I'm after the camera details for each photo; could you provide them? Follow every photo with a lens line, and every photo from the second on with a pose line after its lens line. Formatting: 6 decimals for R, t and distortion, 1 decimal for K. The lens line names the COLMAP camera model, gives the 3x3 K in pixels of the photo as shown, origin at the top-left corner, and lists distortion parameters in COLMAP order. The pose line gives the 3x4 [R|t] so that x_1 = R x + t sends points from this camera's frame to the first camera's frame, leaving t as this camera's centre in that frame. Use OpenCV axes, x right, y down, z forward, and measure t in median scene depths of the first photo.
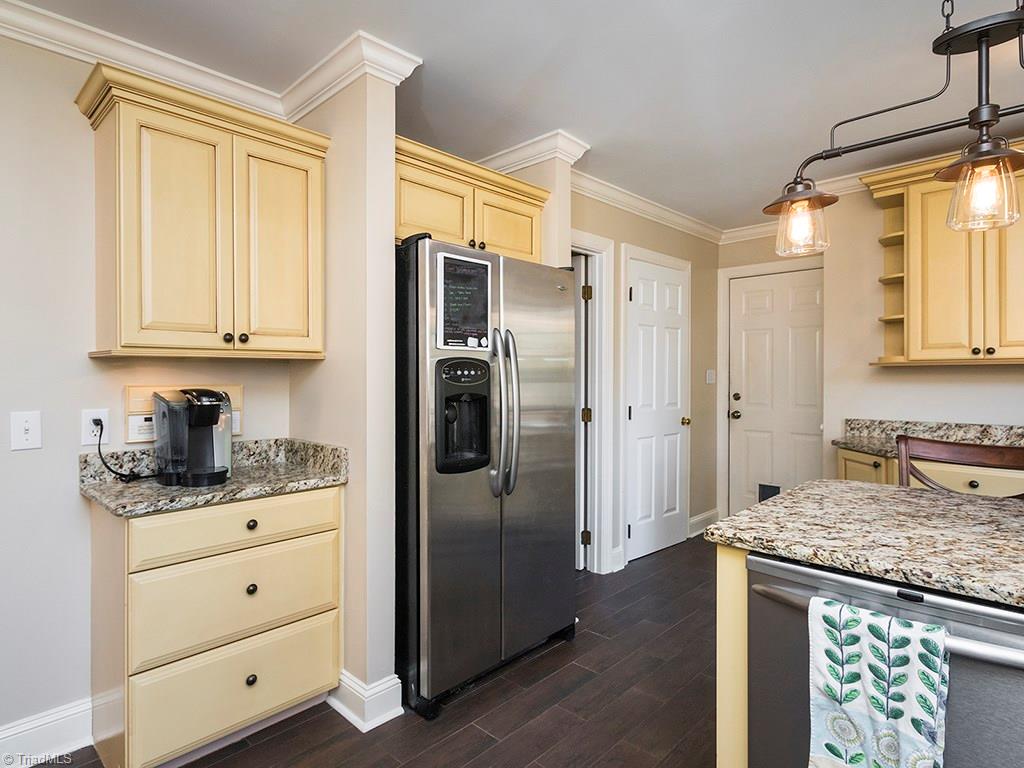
lens RADIAL K [[565.9, 0, 500.4], [0, 565.9, 383.7], [0, 0, 1]] dist [0.017528, 0.001530]
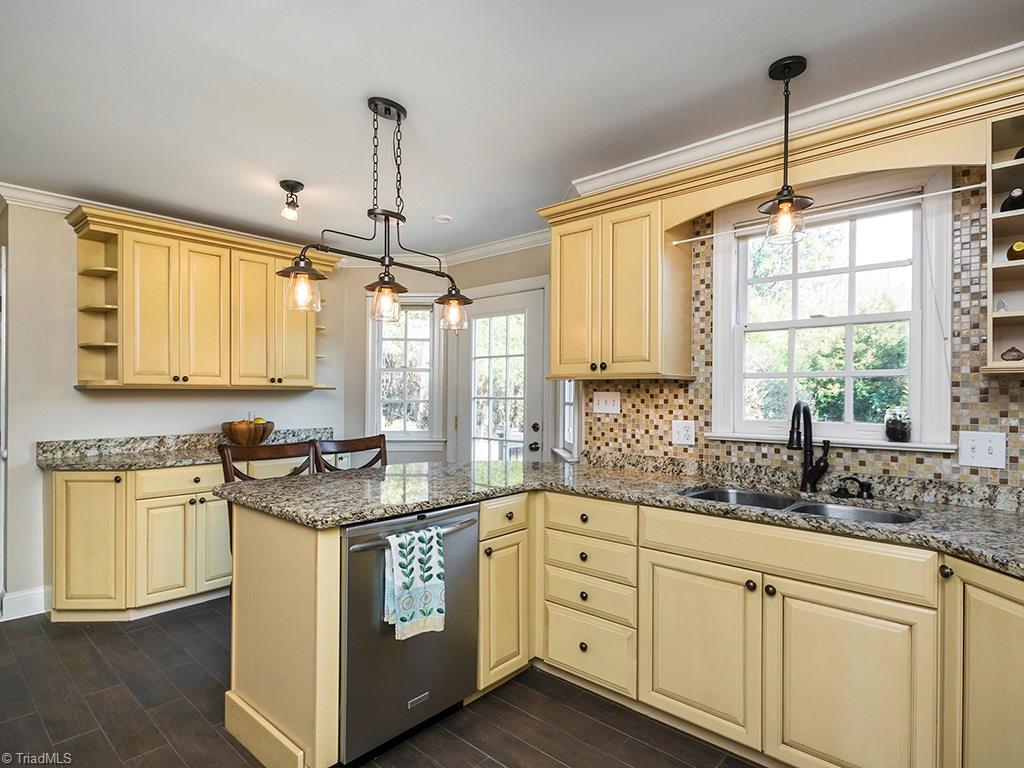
lens RADIAL K [[565.9, 0, 500.4], [0, 565.9, 383.7], [0, 0, 1]] dist [0.017528, 0.001530]
pose [[-0.025593, 0.023989, 0.999385, -0.738514], [0.006450, 0.999695, -0.023831, -0.015682], [-0.999652, 0.005836, -0.025740, 0.487042]]
